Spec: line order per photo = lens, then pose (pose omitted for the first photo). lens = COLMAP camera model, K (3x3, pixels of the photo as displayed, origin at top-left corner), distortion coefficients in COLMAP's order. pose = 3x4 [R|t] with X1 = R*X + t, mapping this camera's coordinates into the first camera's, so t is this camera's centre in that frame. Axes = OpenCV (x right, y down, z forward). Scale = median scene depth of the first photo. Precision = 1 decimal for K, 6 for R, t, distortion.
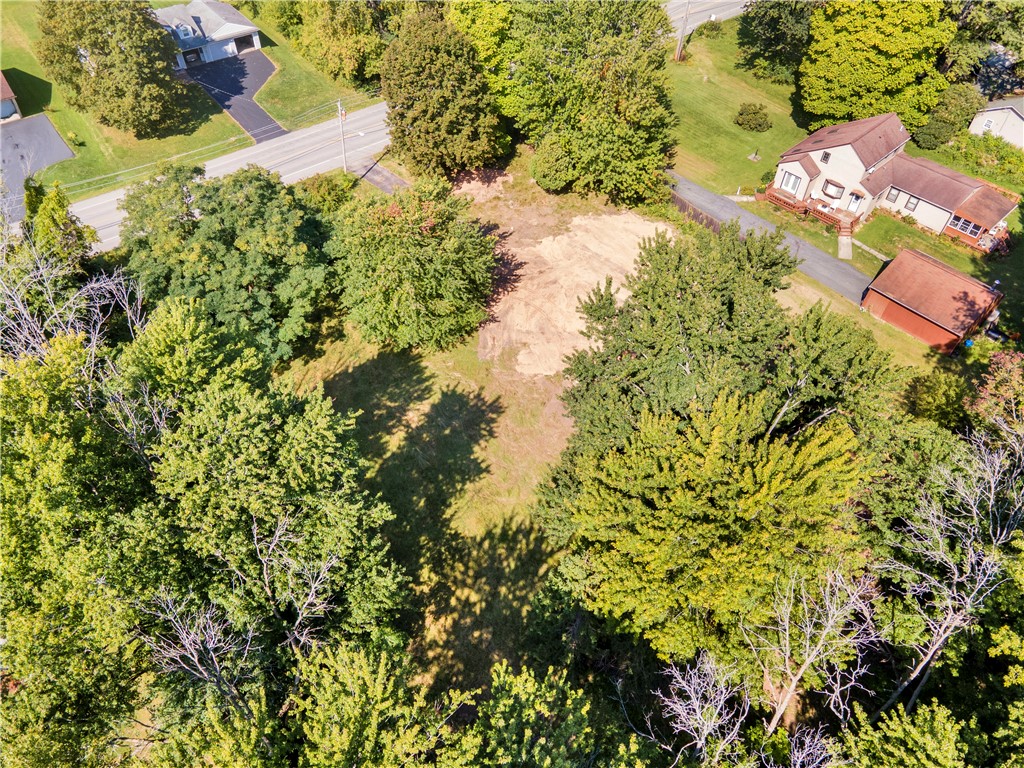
lens RADIAL K [[724.2, 0, 494.3], [0, 724.2, 384.3], [0, 0, 1]] dist [0.009663, 0.043969]
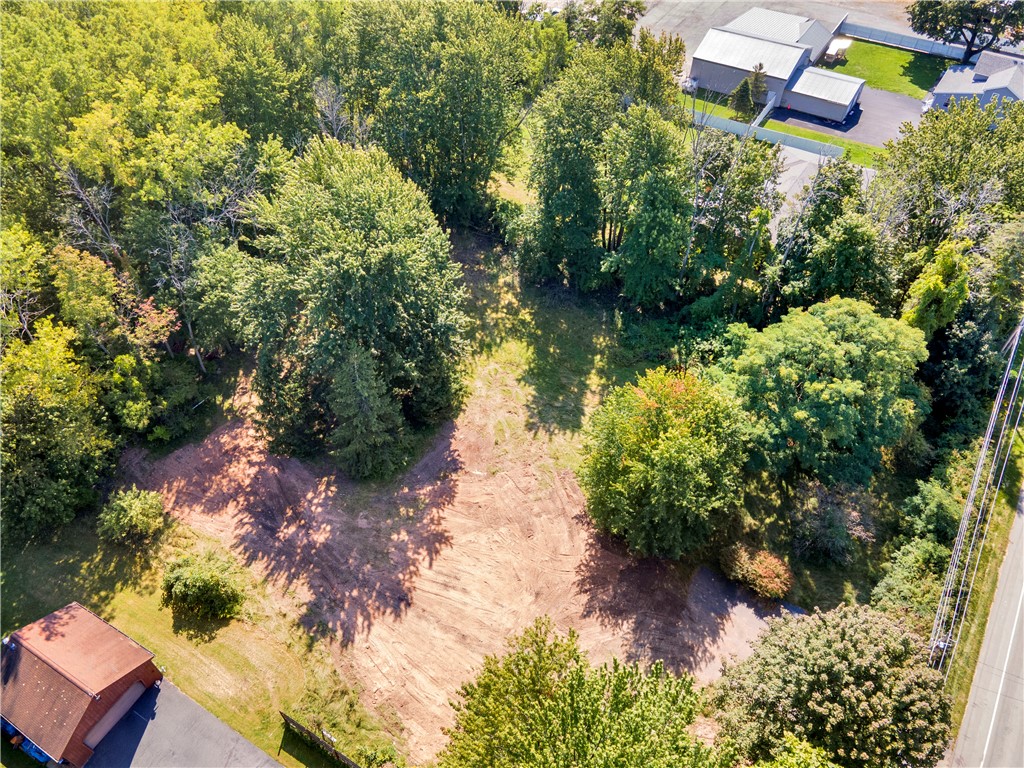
lens RADIAL K [[726.6, 0, 481.4], [0, 726.6, 387.8], [0, 0, 1]] dist [0.035830, 0.000655]
pose [[-0.950847, 0.224467, -0.213319, 0.256552], [-0.240147, -0.099612, 0.965612, -0.866338], [0.195499, 0.969377, 0.148621, 0.607385]]
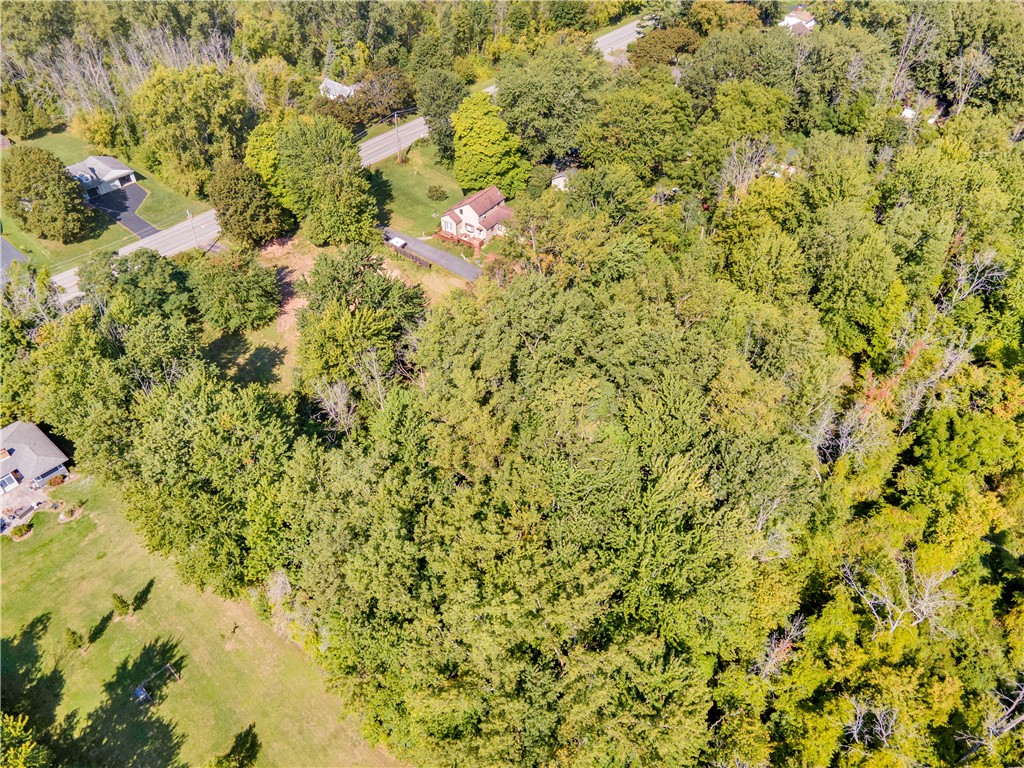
lens RADIAL K [[724.2, 0, 494.3], [0, 724.2, 384.3], [0, 0, 1]] dist [0.009663, 0.043969]
pose [[0.981257, -0.141243, 0.131093, 0.237738], [0.152822, 0.984772, -0.082884, 0.304794], [-0.117390, 0.101364, 0.987899, -0.837897]]
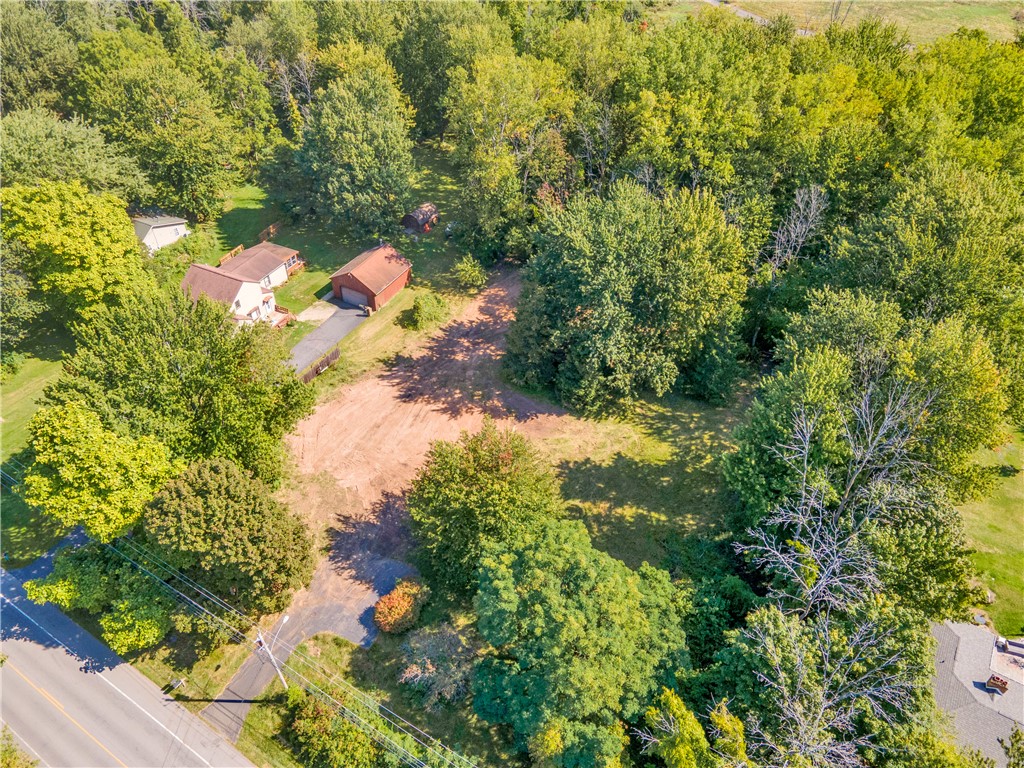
lens RADIAL K [[718.1, 0, 510.7], [0, 718.1, 400.5], [0, 0, 1]] dist [0.002711, 0.077827]
pose [[-0.338600, -0.658695, 0.671916, -0.606519], [0.715617, 0.283381, 0.638426, -0.715619], [-0.610936, 0.697005, 0.375420, 0.405146]]
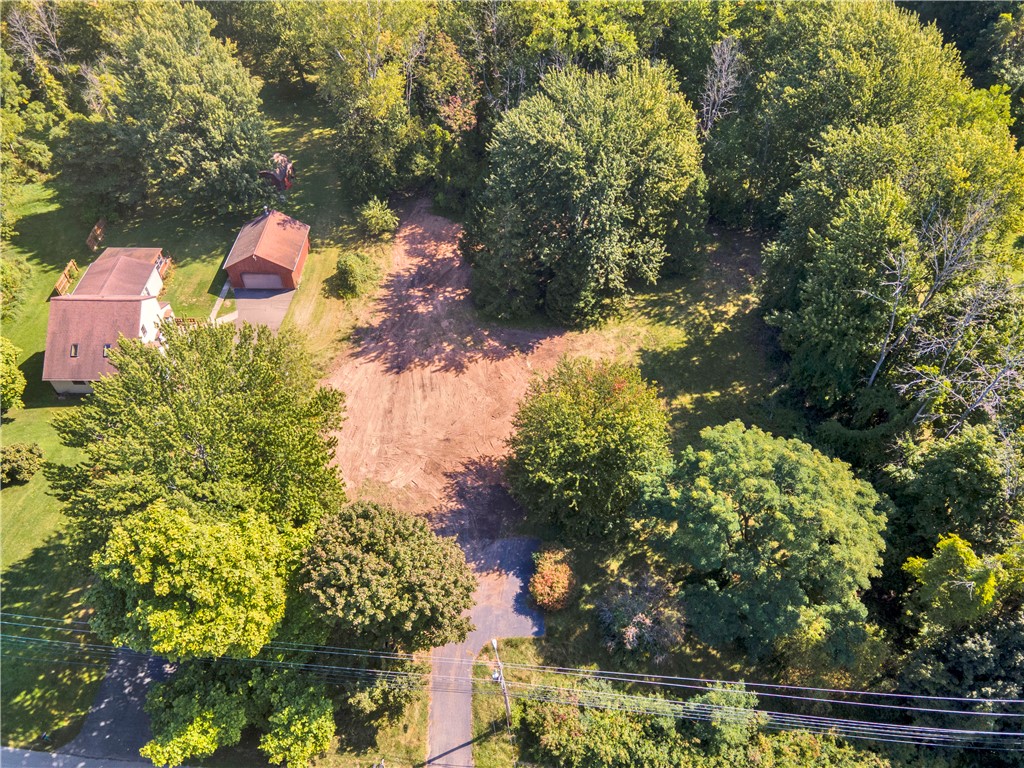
lens RADIAL K [[716.1, 0, 502.0], [0, 716.1, 379.3], [0, 0, 1]] dist [0.041437, 0.003111]
pose [[-0.725084, -0.528330, 0.441724, -0.341628], [0.513791, 0.012081, 0.857830, -0.901178], [-0.458554, 0.848953, 0.262691, 0.610284]]
